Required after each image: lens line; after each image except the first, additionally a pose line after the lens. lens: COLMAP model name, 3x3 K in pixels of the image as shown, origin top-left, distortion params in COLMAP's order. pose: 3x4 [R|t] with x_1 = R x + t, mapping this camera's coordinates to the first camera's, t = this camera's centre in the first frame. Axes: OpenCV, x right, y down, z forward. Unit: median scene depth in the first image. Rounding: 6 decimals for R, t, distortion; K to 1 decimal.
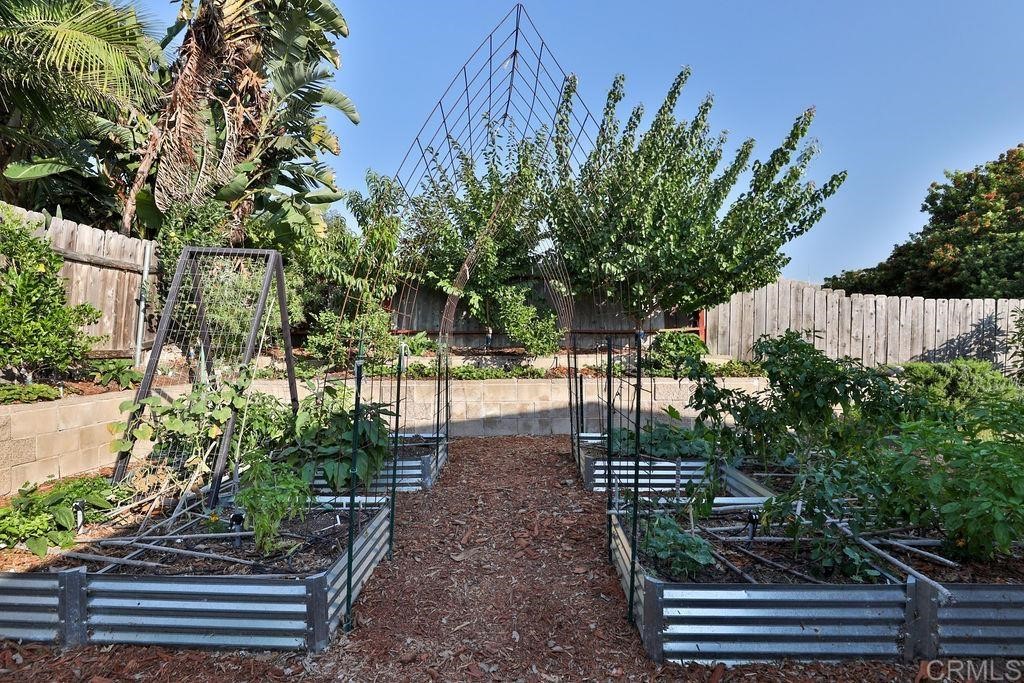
lens RADIAL K [[504.7, 0, 514.5], [0, 504.7, 341.1], [0, 0, 1]] dist [-0.042957, 0.013528]
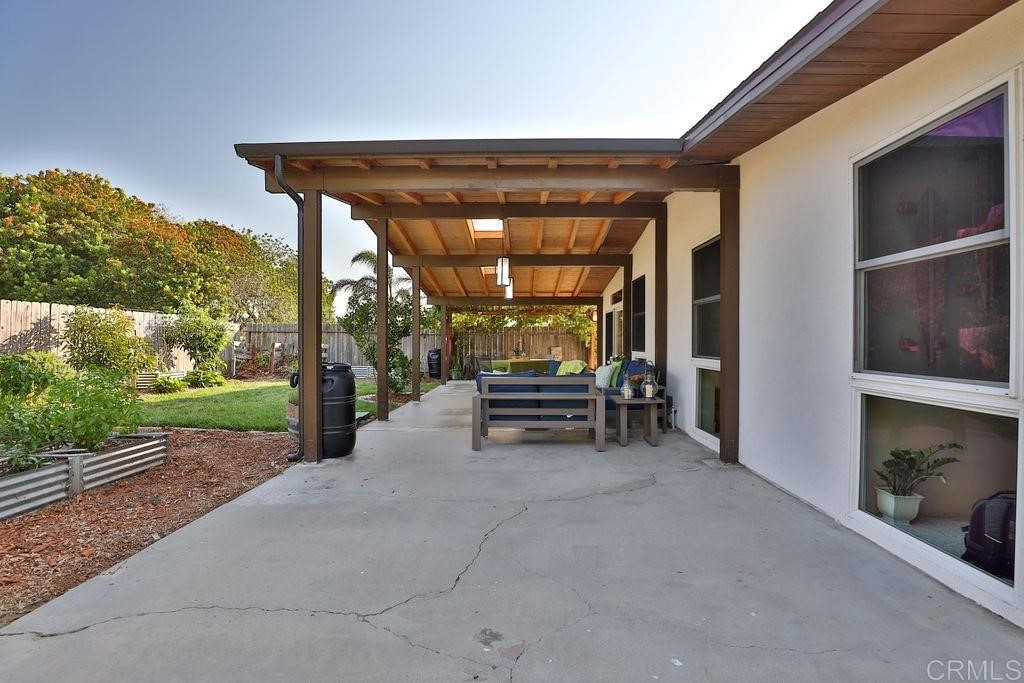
lens RADIAL K [[504.7, 0, 514.5], [0, 504.7, 341.1], [0, 0, 1]] dist [-0.042957, 0.013528]
pose [[-0.003136, -0.004602, 0.999984, -0.352842], [-0.005848, 0.999972, 0.004583, -0.002506], [-0.999978, -0.005833, -0.003163, -0.235347]]
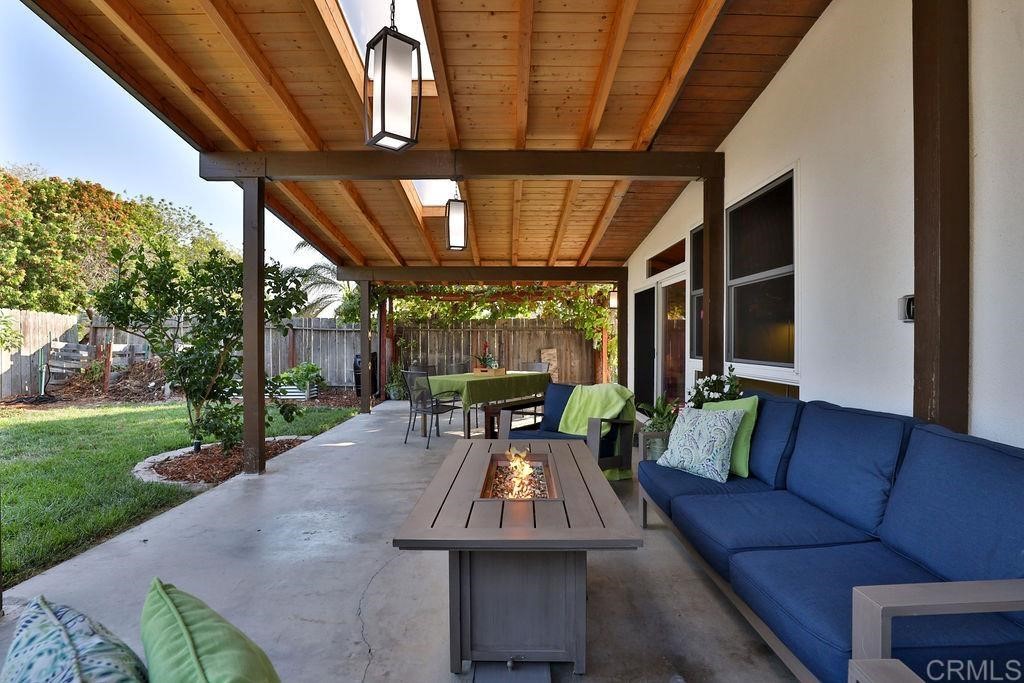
lens RADIAL K [[497.8, 0, 520.3], [0, 497.8, 342.8], [0, 0, 1]] dist [-0.017727, -0.000067]
pose [[-0.044459, -0.010705, 0.998954, 0.501869], [-0.003870, 0.999937, 0.010544, -0.000487], [-0.999004, -0.003397, -0.044497, -0.282717]]
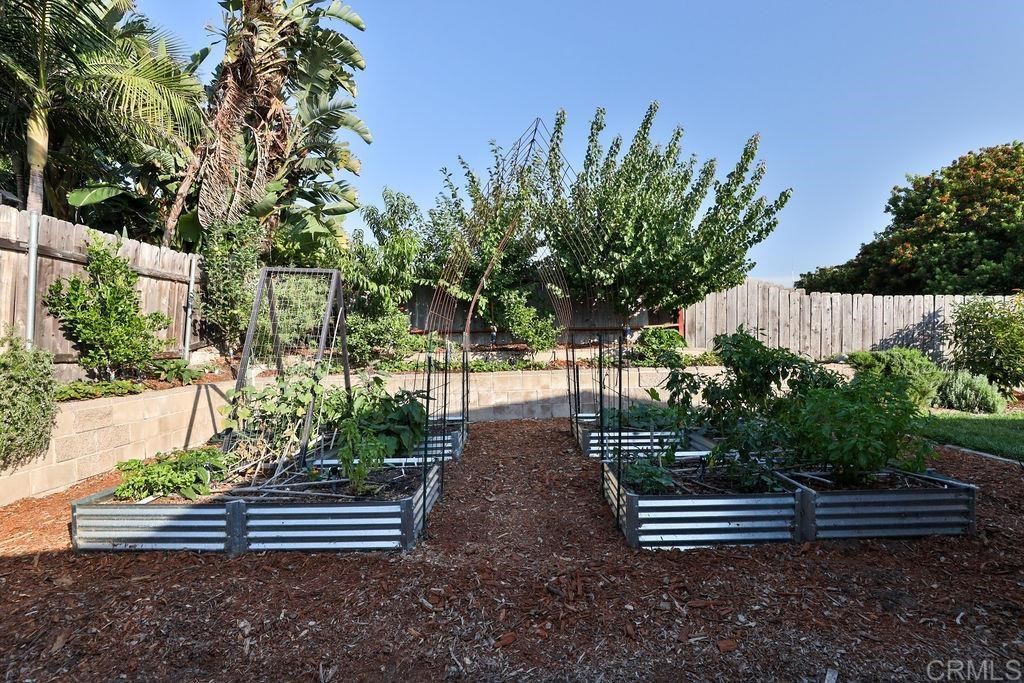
lens RADIAL K [[507.6, 0, 527.1], [0, 507.6, 334.8], [0, 0, 1]] dist [-0.046414, 0.019837]
pose [[0.998974, -0.015379, 0.042590, -0.028583], [0.015652, 0.999859, -0.006088, -0.000559], [-0.042490, 0.006749, 0.999074, -0.154246]]
